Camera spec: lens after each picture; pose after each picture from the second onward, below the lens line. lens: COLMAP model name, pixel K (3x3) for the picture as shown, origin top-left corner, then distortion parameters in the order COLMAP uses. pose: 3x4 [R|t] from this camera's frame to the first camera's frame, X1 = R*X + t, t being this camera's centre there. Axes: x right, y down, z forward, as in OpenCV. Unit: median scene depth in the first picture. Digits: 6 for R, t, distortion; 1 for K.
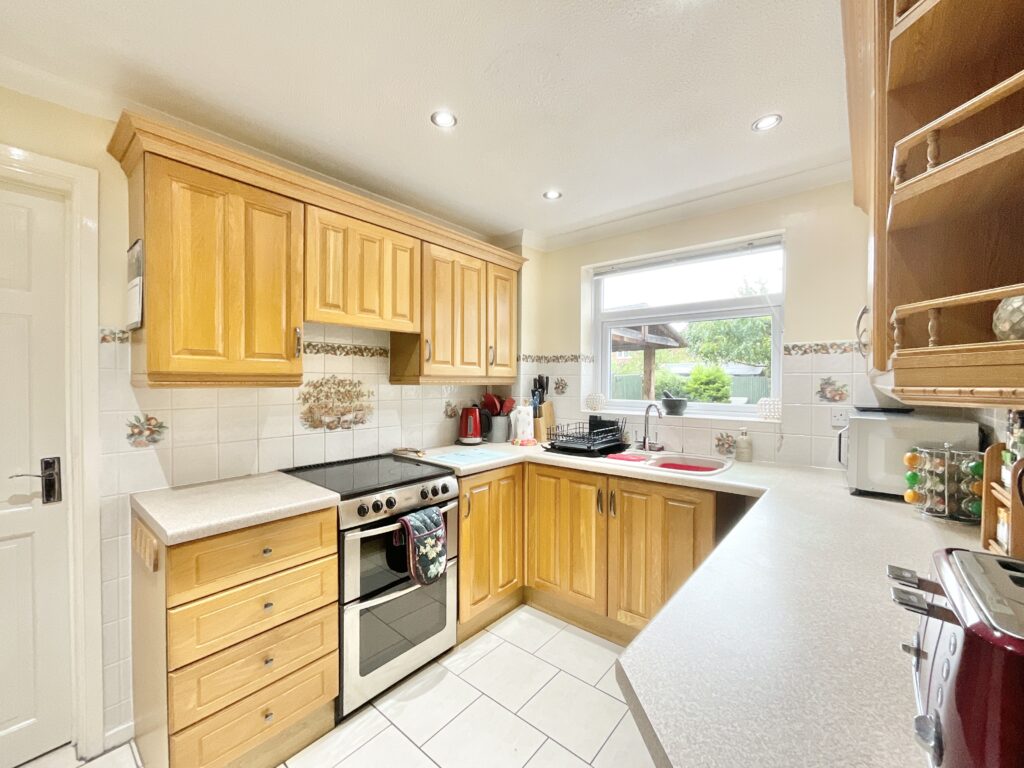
lens RADIAL K [[413.3, 0, 512.3], [0, 413.3, 383.0], [0, 0, 1]] dist [0.000024, 0.000077]
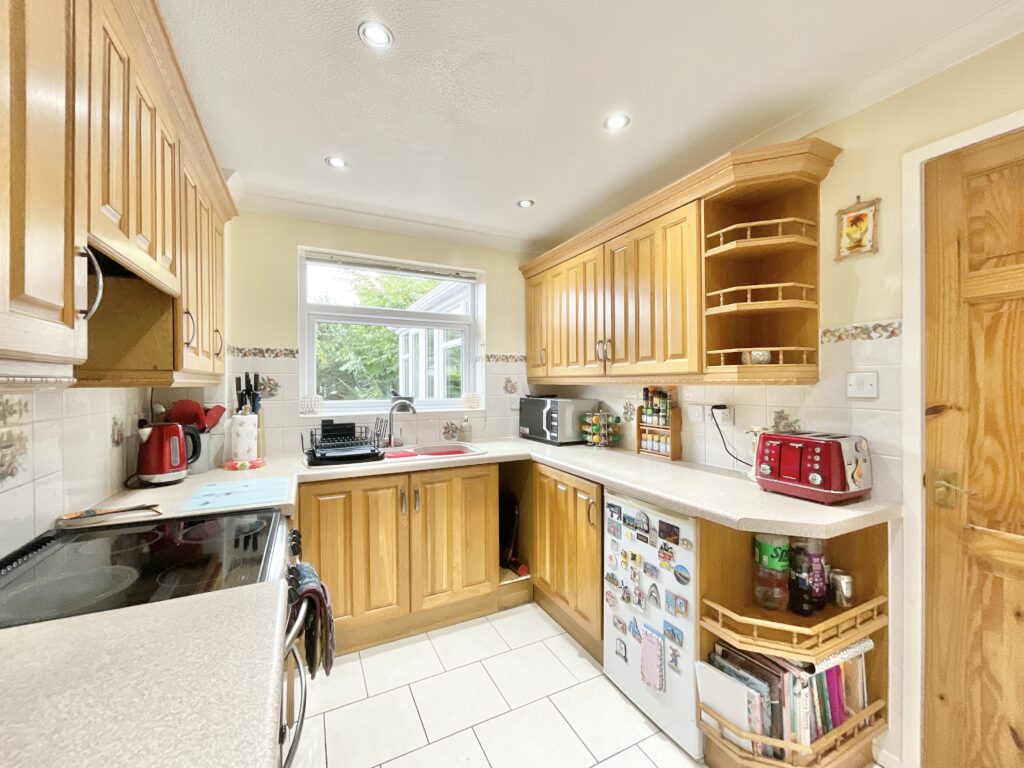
lens RADIAL K [[413.3, 0, 512.3], [0, 413.3, 383.0], [0, 0, 1]] dist [0.000024, 0.000077]
pose [[0.400129, -0.006012, 0.916439, -0.554513], [0.010219, 0.999946, 0.002098, 0.003464], [-0.916402, 0.008526, 0.400169, 0.338128]]
